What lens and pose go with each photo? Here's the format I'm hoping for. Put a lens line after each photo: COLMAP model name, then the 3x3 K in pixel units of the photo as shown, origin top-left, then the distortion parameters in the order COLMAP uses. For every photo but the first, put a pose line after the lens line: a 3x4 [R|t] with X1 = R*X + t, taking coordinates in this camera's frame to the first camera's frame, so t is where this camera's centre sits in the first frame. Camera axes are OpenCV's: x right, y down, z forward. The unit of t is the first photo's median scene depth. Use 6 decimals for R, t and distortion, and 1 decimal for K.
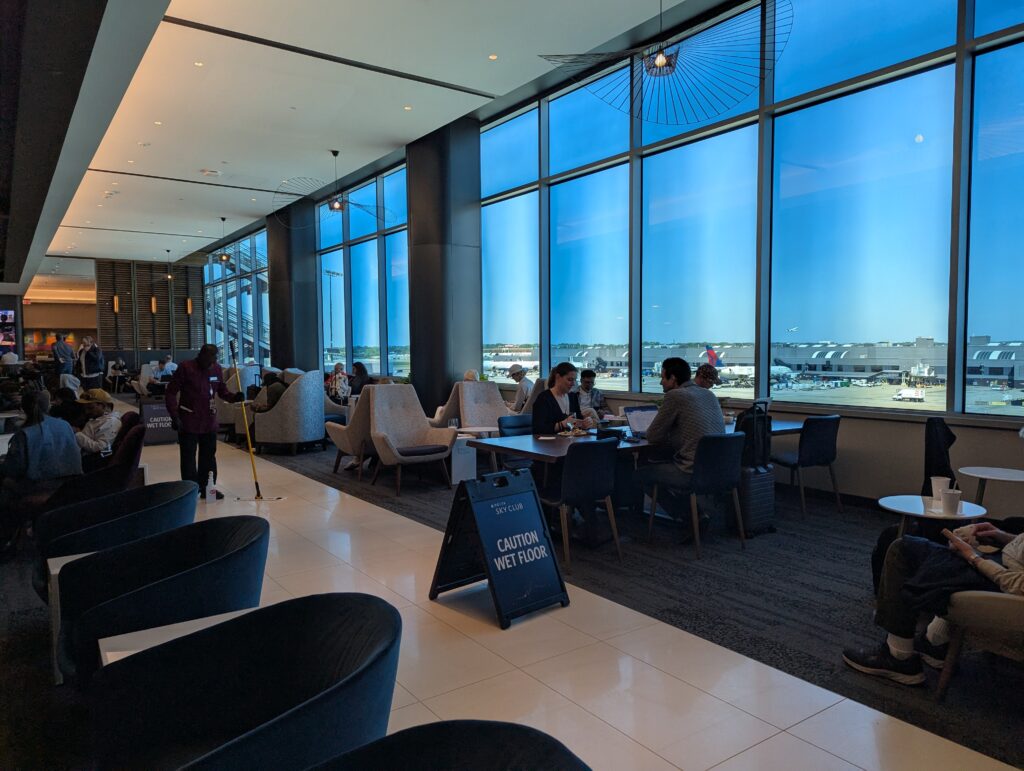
lens RADIAL K [[722.2, 0, 512.0], [0, 722.2, 385.5], [0, 0, 1]] dist [-0.002132, -0.000895]
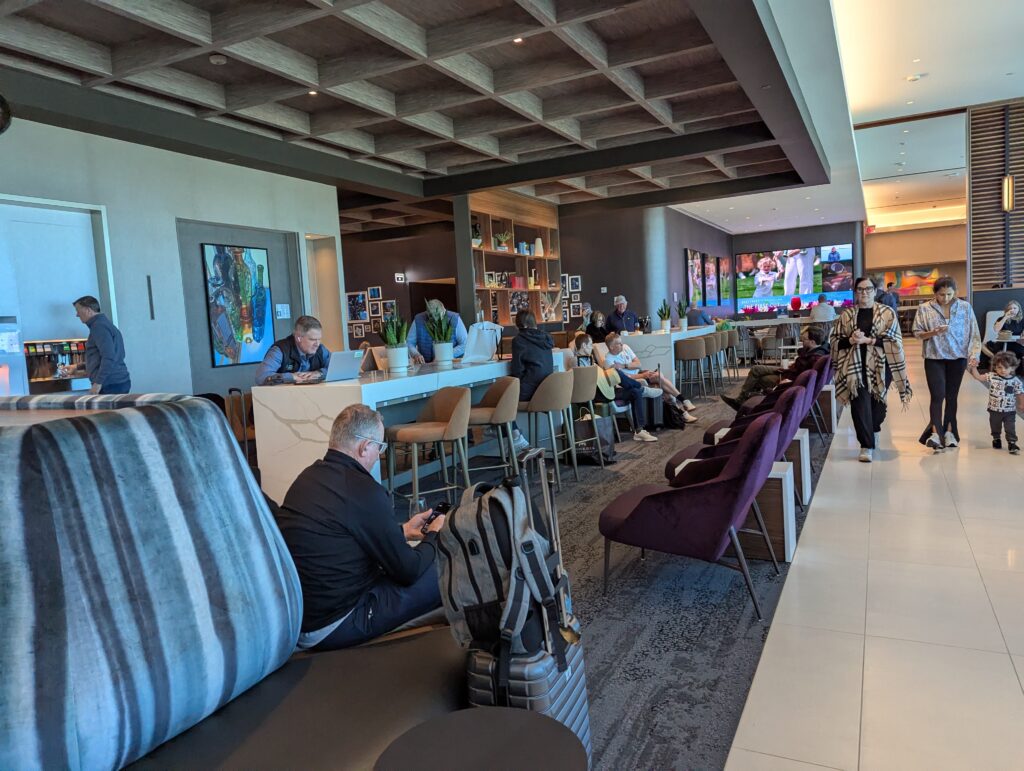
lens RADIAL K [[722.2, 0, 512.0], [0, 722.2, 385.5], [0, 0, 1]] dist [-0.002132, -0.000895]
pose [[0.467387, 0.057828, -0.882159, -0.268544], [0.013431, 0.997279, 0.072490, -0.024054], [0.883951, -0.045729, 0.465339, 0.473061]]
